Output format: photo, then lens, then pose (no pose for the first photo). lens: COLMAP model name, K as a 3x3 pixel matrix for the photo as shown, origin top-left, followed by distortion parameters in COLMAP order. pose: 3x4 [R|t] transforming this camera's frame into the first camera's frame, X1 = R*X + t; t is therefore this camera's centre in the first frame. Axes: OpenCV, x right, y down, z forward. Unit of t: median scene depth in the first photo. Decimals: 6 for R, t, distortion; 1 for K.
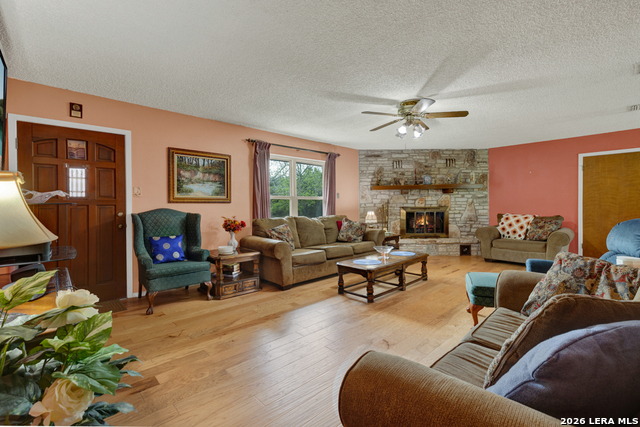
lens RADIAL K [[279.4, 0, 318.6], [0, 279.4, 206.0], [0, 0, 1]] dist [0.001621, 0.000159]
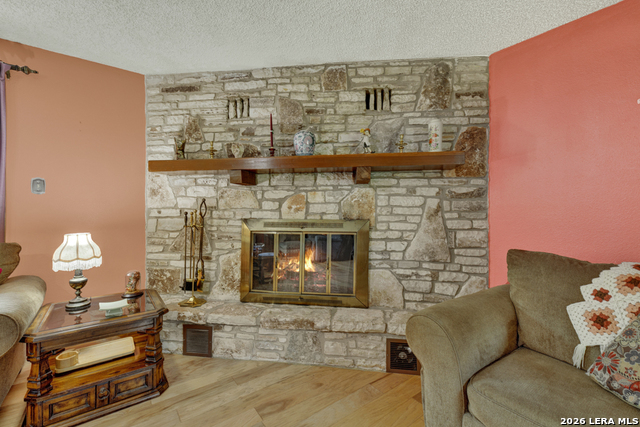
lens RADIAL K [[273.7, 0, 315.3], [0, 273.7, 208.8], [0, 0, 1]] dist [0.000755, 0.000348]
pose [[0.992989, 0.012858, -0.117506, 0.436354], [-0.013435, 0.999901, -0.004119, -0.010063], [0.117441, 0.005669, 0.993064, 0.640034]]
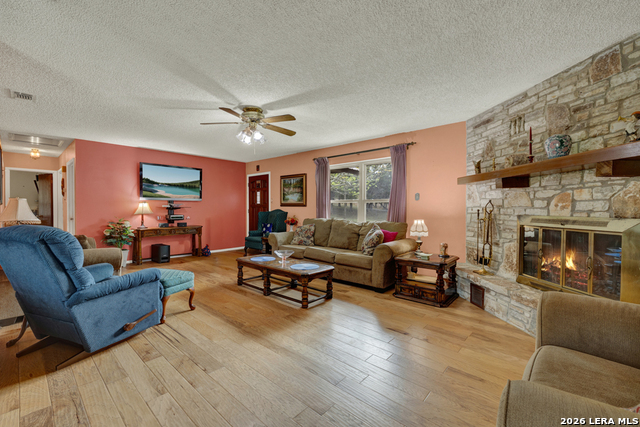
lens RADIAL K [[273.7, 0, 315.3], [0, 273.7, 208.8], [0, 0, 1]] dist [0.000755, 0.000348]
pose [[0.076246, 0.010782, -0.997031, 0.727325], [-0.009891, 0.999901, 0.010057, -0.008473], [0.997040, 0.009095, 0.076345, 0.623778]]
